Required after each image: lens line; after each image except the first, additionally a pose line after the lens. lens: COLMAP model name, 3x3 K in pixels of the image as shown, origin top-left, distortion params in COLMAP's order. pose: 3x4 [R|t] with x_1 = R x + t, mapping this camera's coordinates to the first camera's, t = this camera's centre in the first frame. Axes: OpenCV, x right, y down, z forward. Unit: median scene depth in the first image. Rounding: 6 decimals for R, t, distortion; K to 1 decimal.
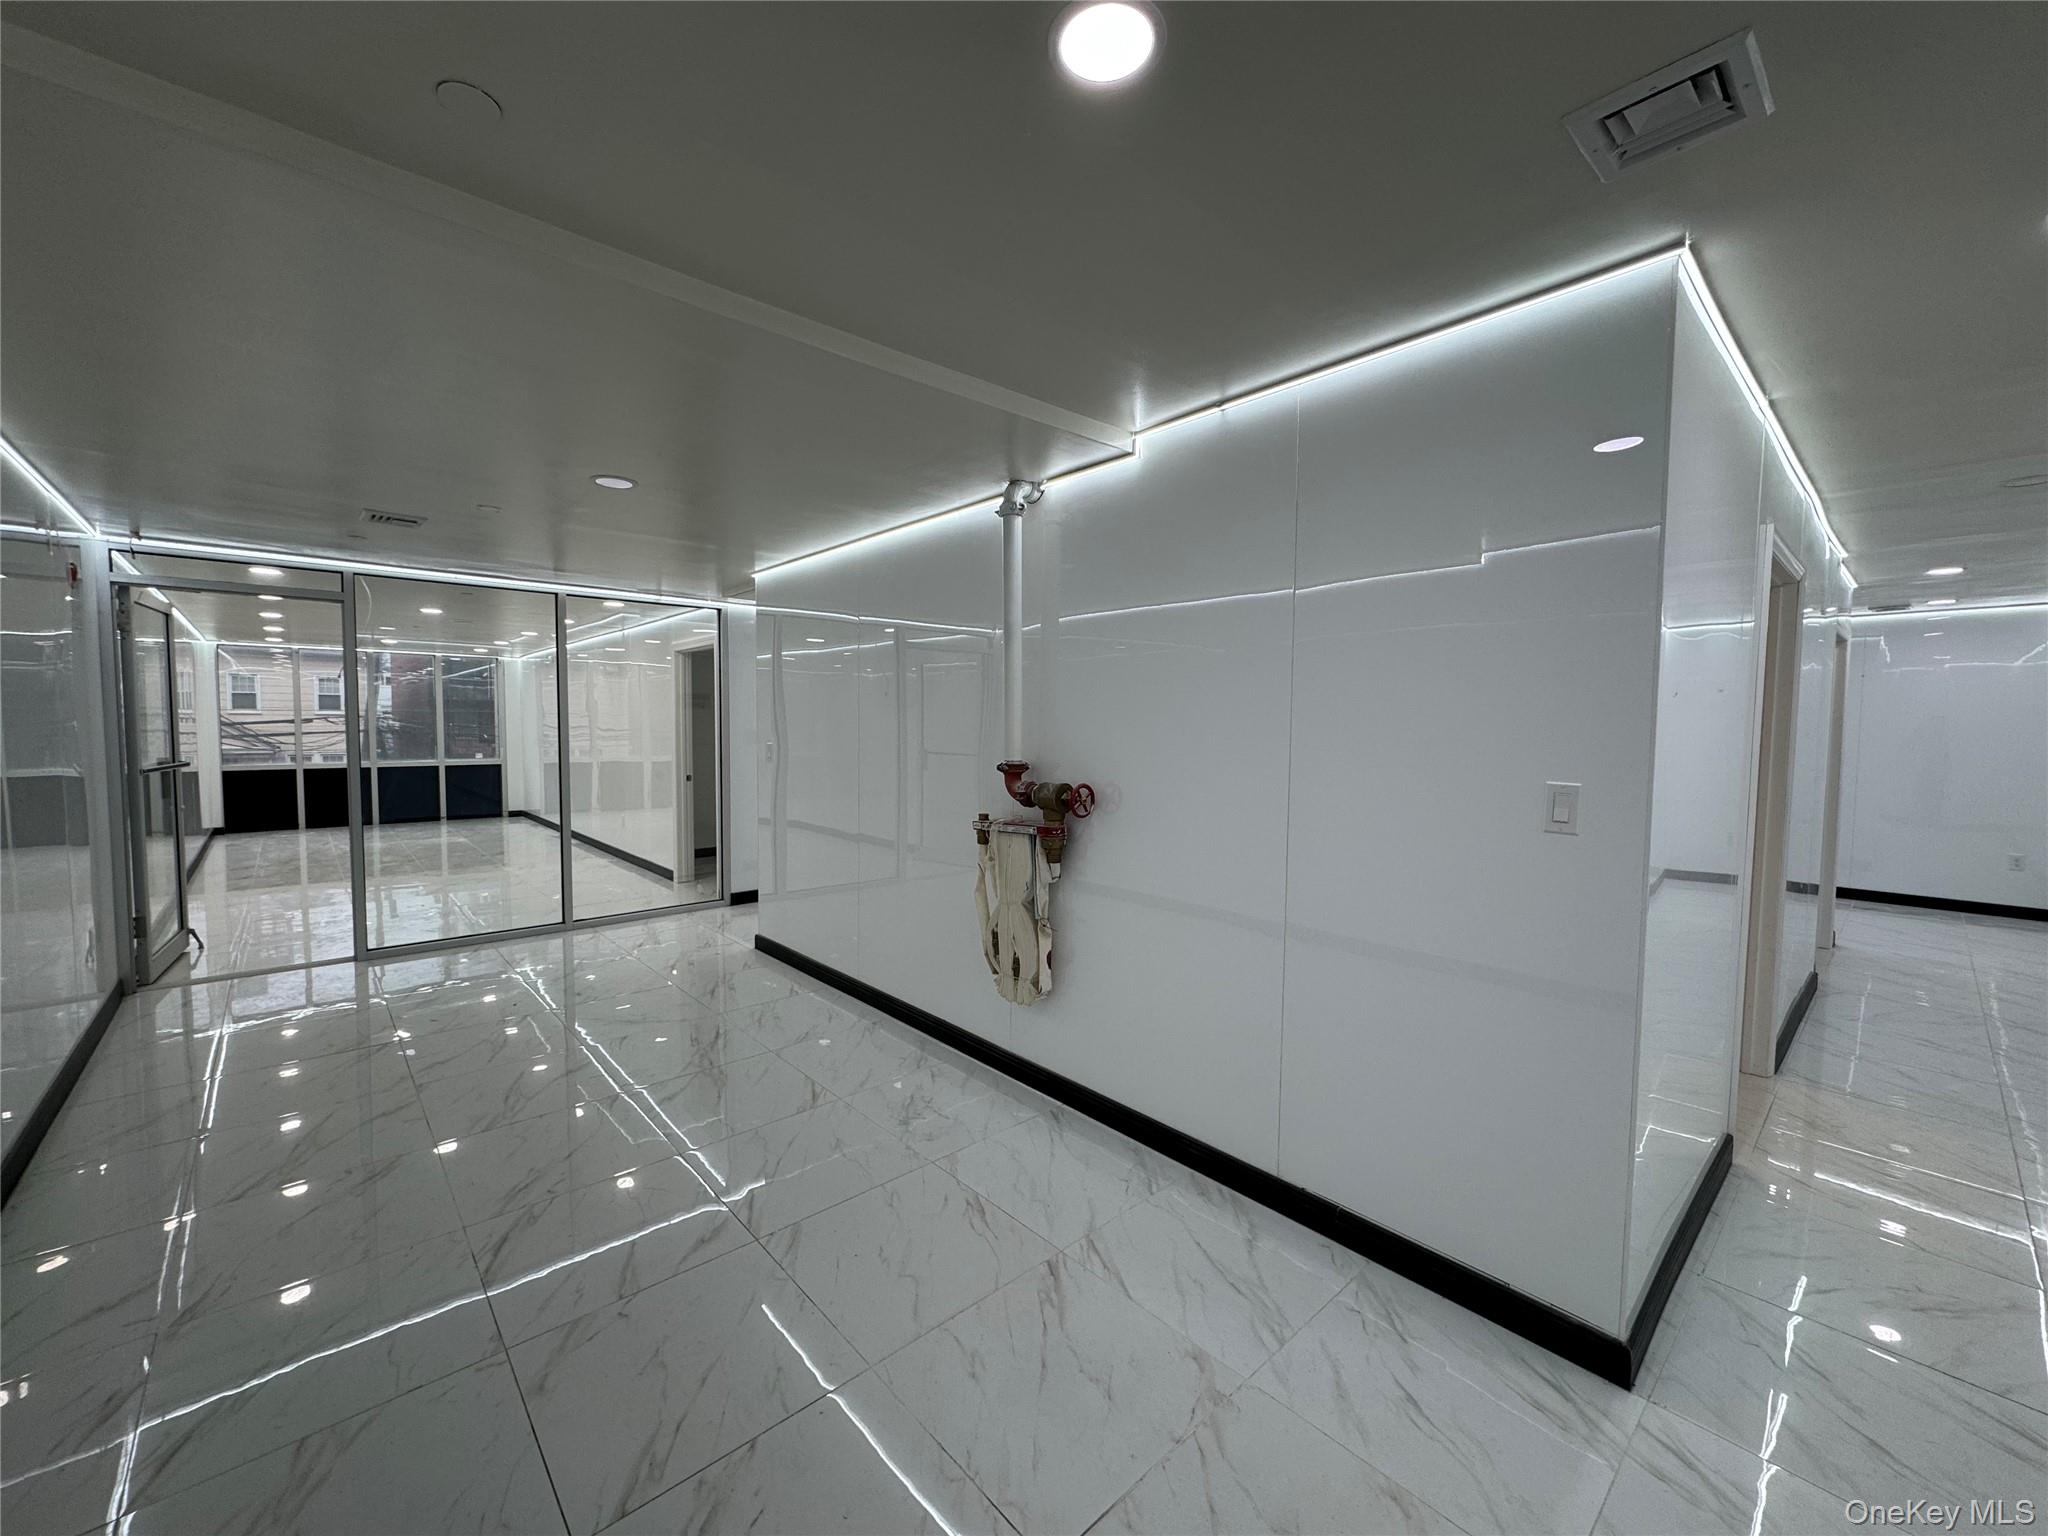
lens RADIAL K [[818.3, 0, 1020.9], [0, 818.3, 766.2], [0, 0, 1]] dist [0.000814, -0.000199]
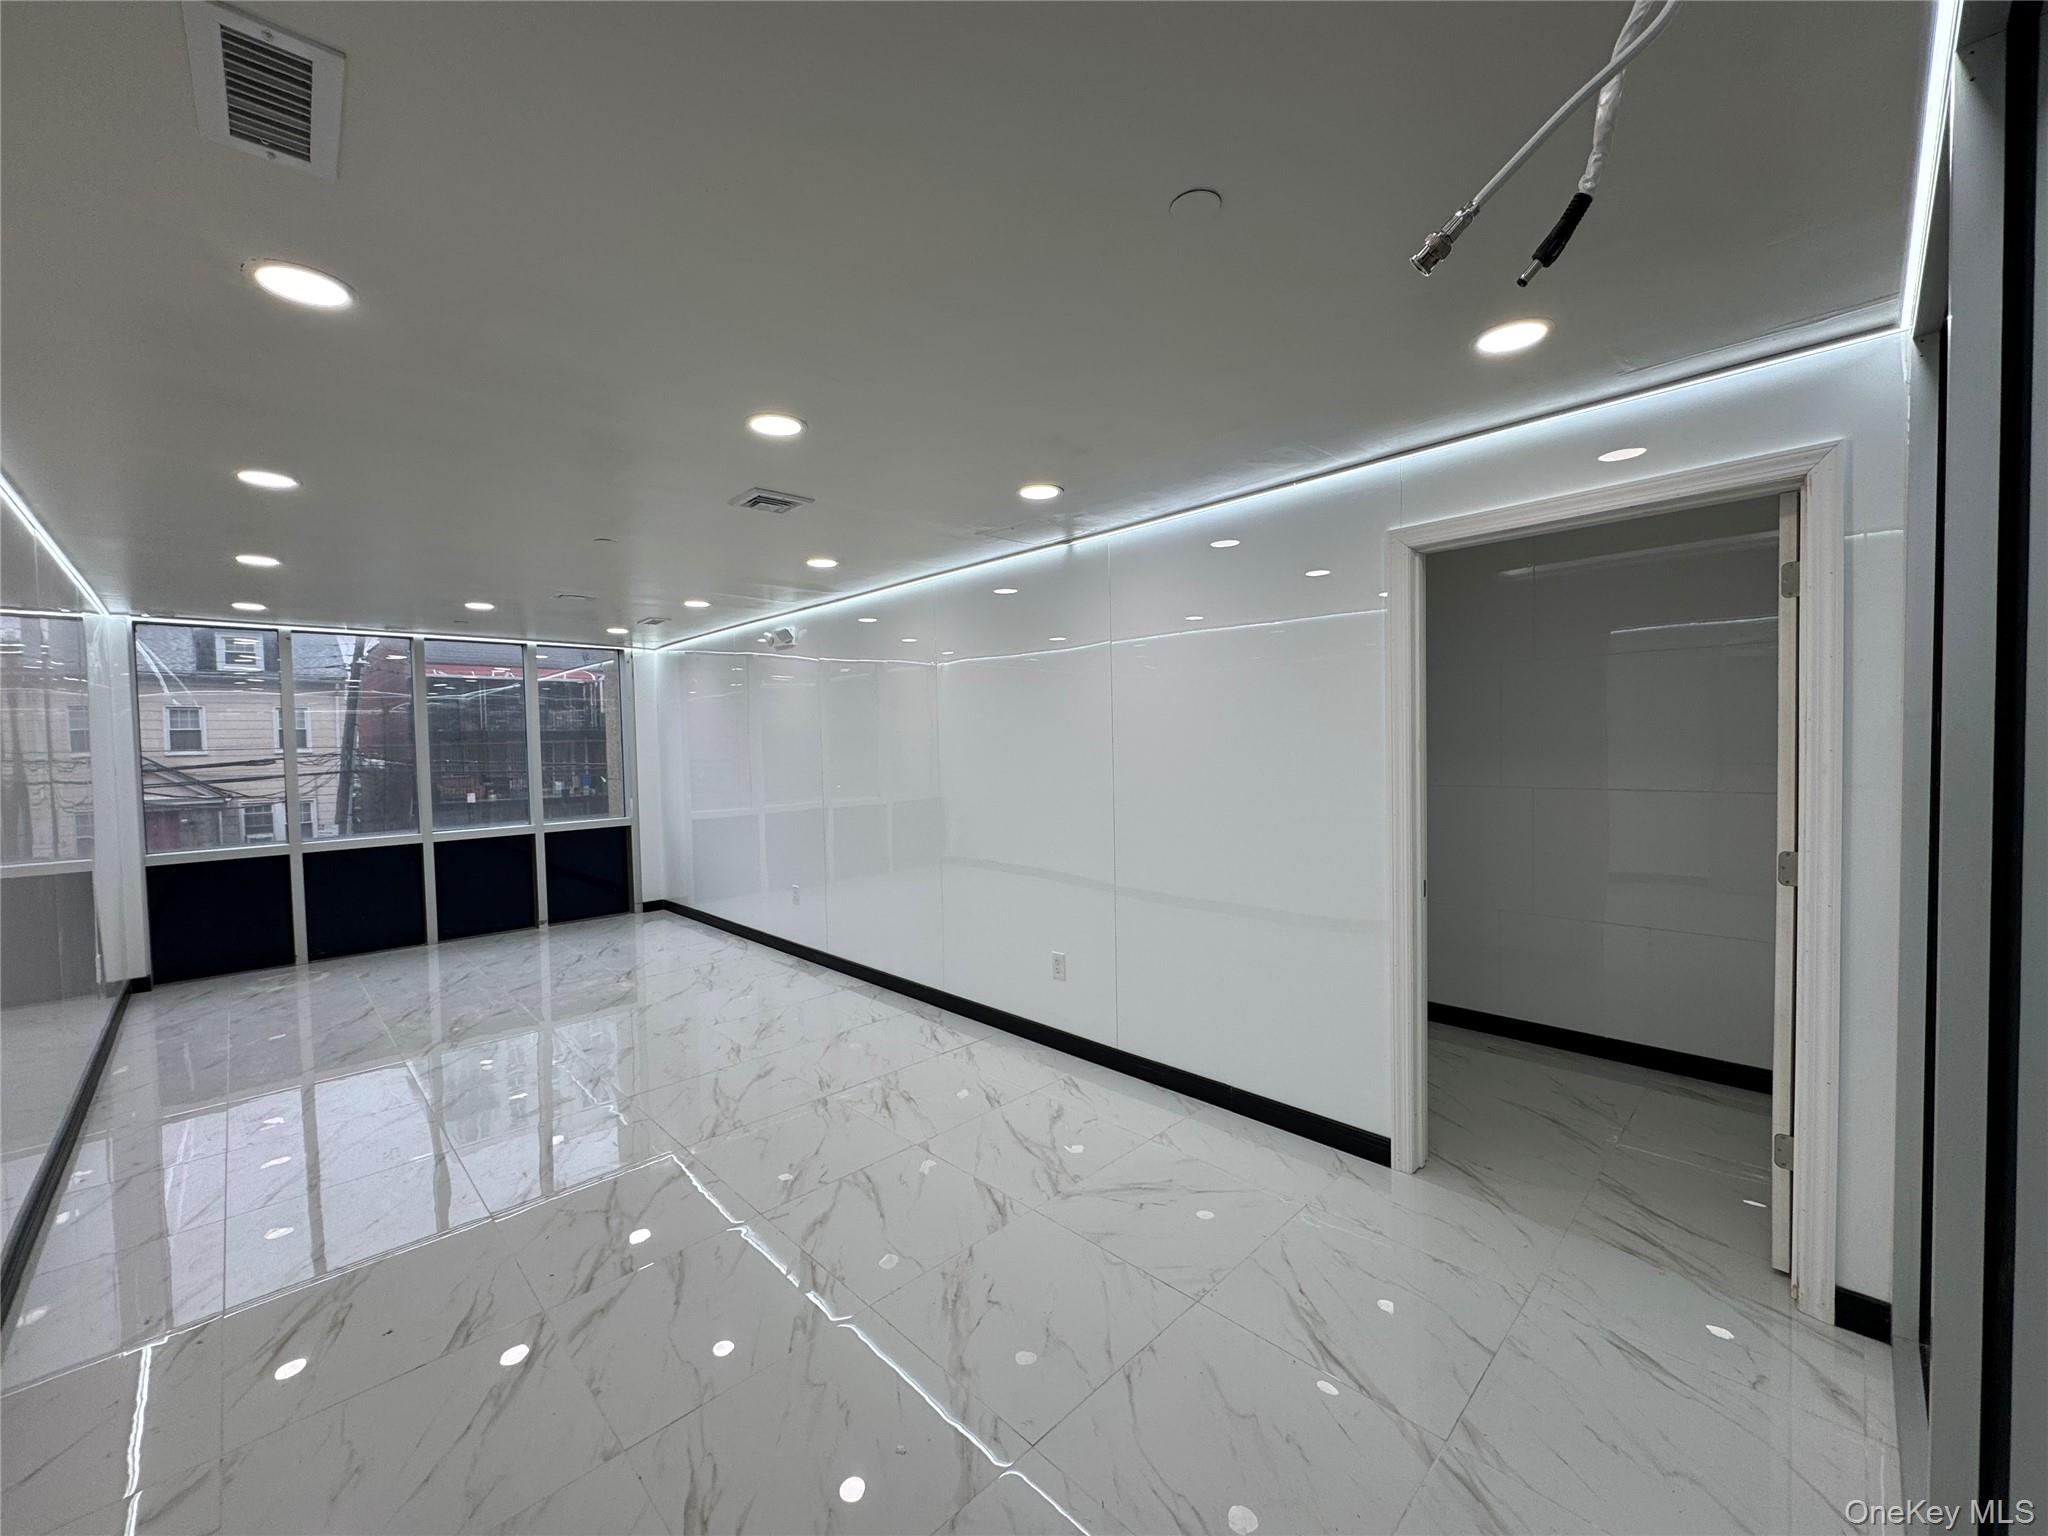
lens RADIAL K [[818.3, 0, 1025.4], [0, 818.3, 773.8], [0, 0, 1]] dist [0.000814, -0.000199]
pose [[0.998783, -0.030774, 0.038549, -0.381478], [0.031291, 0.999427, -0.012875, -0.024653], [-0.038130, 0.014066, 0.999174, 0.401067]]
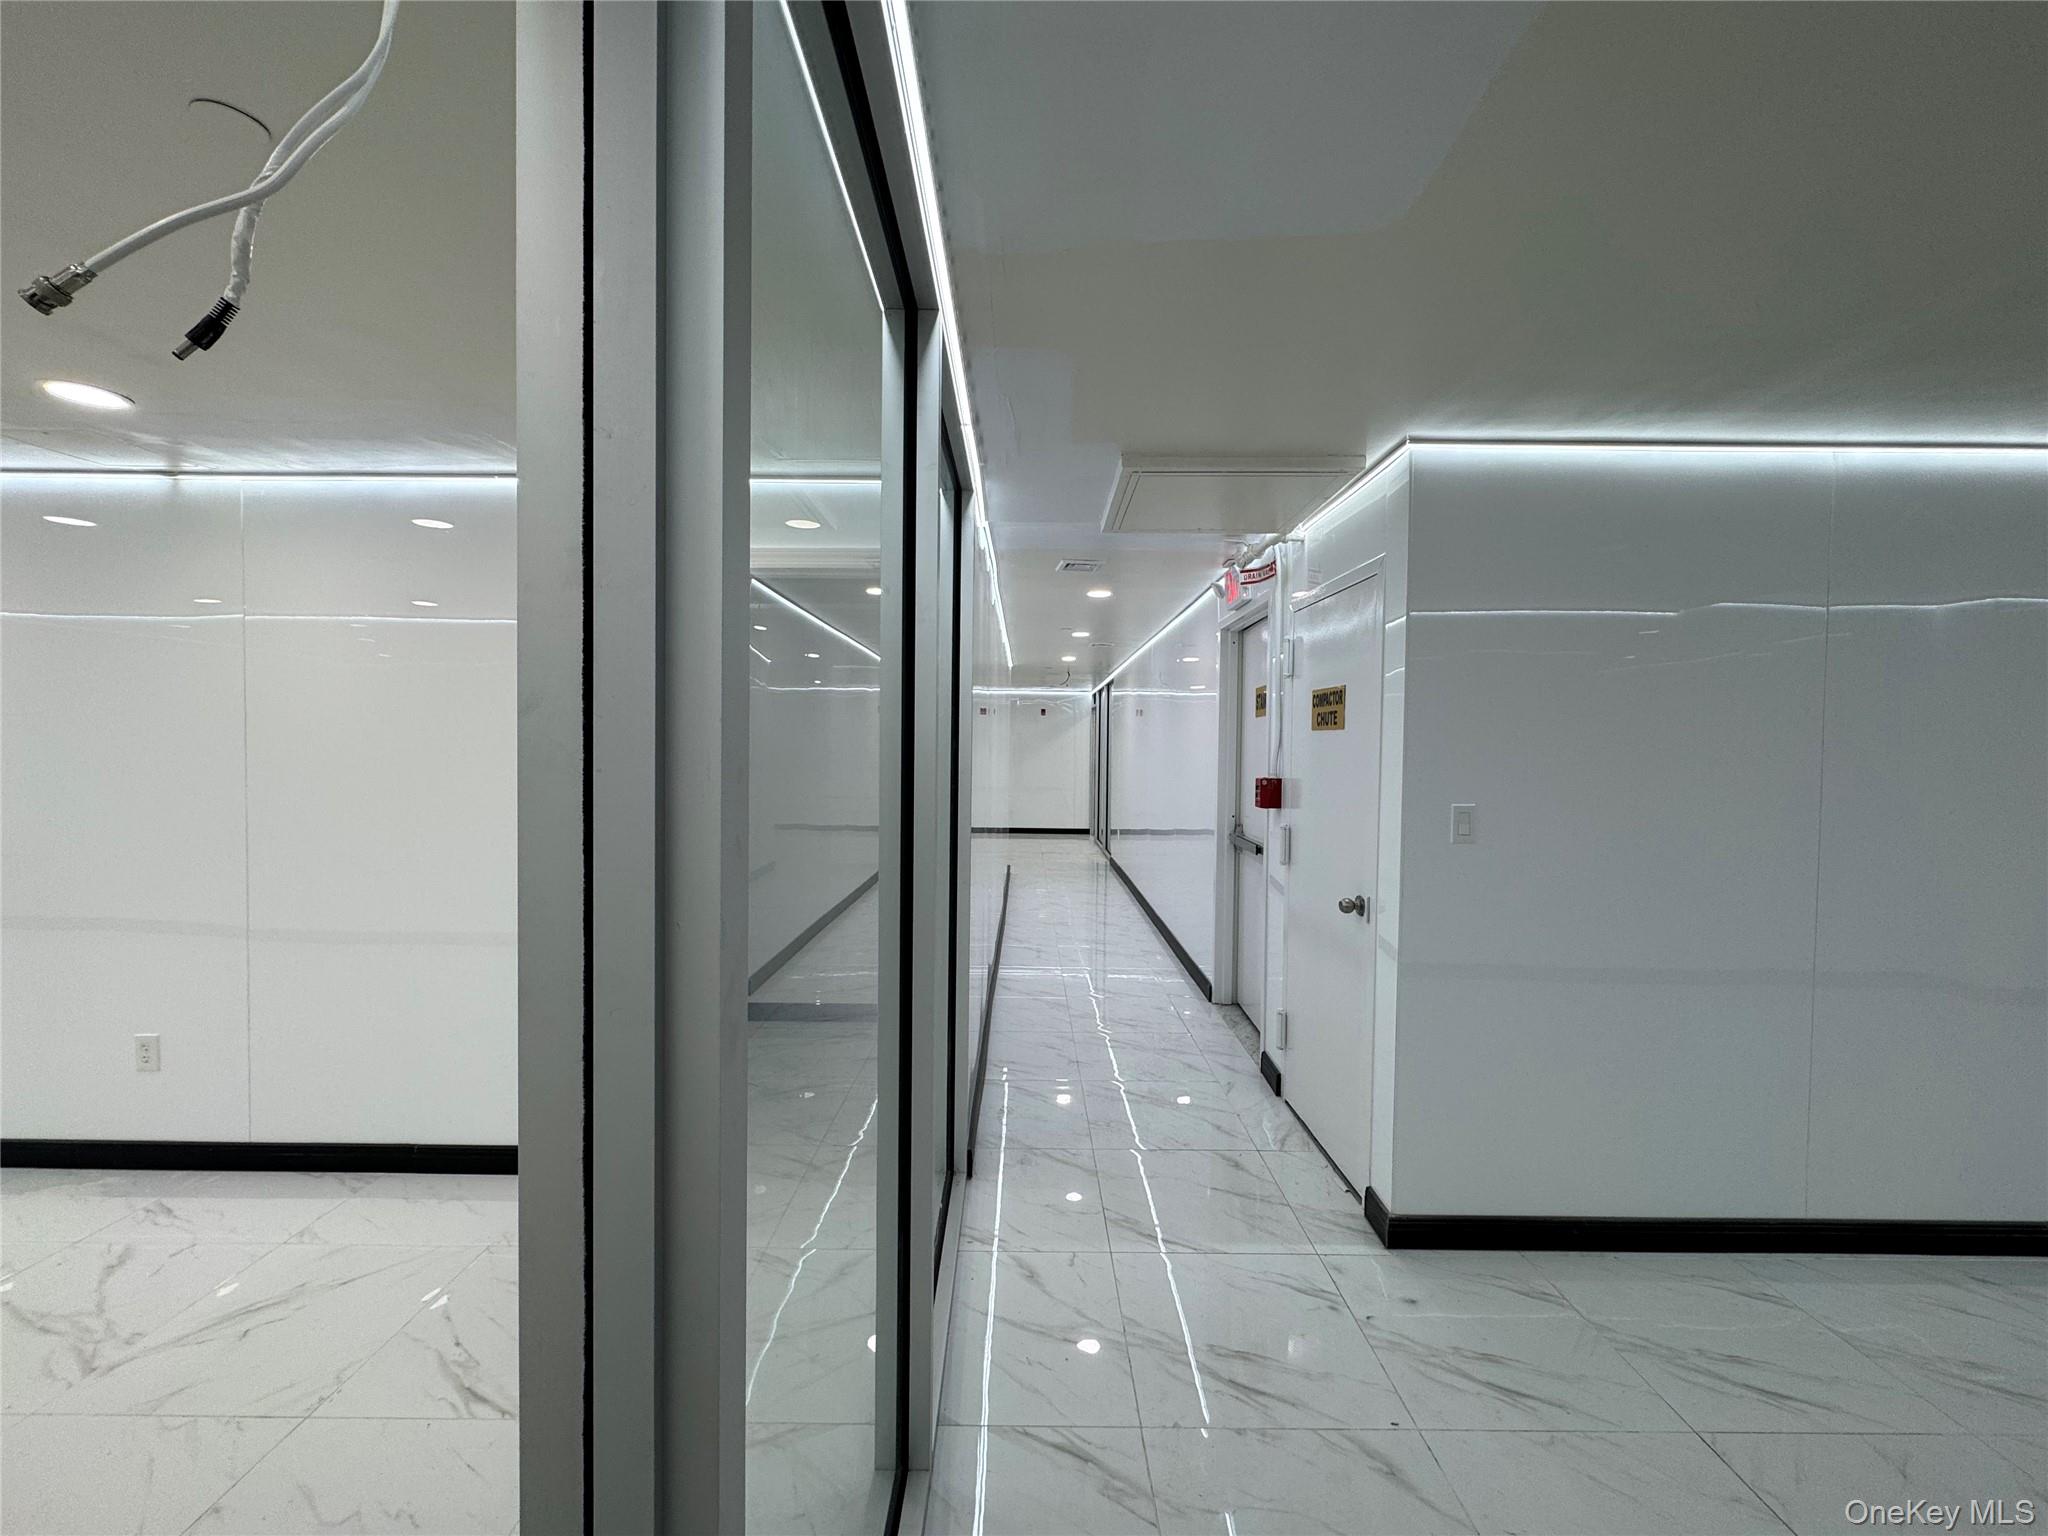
lens RADIAL K [[818.3, 0, 1026.1], [0, 818.3, 765.1], [0, 0, 1]] dist [0.000814, -0.000199]
pose [[0.672157, -0.017803, 0.740195, -0.361193], [0.035816, 0.999322, -0.008488, -0.023539], [-0.739542, 0.032216, 0.672339, 0.378889]]
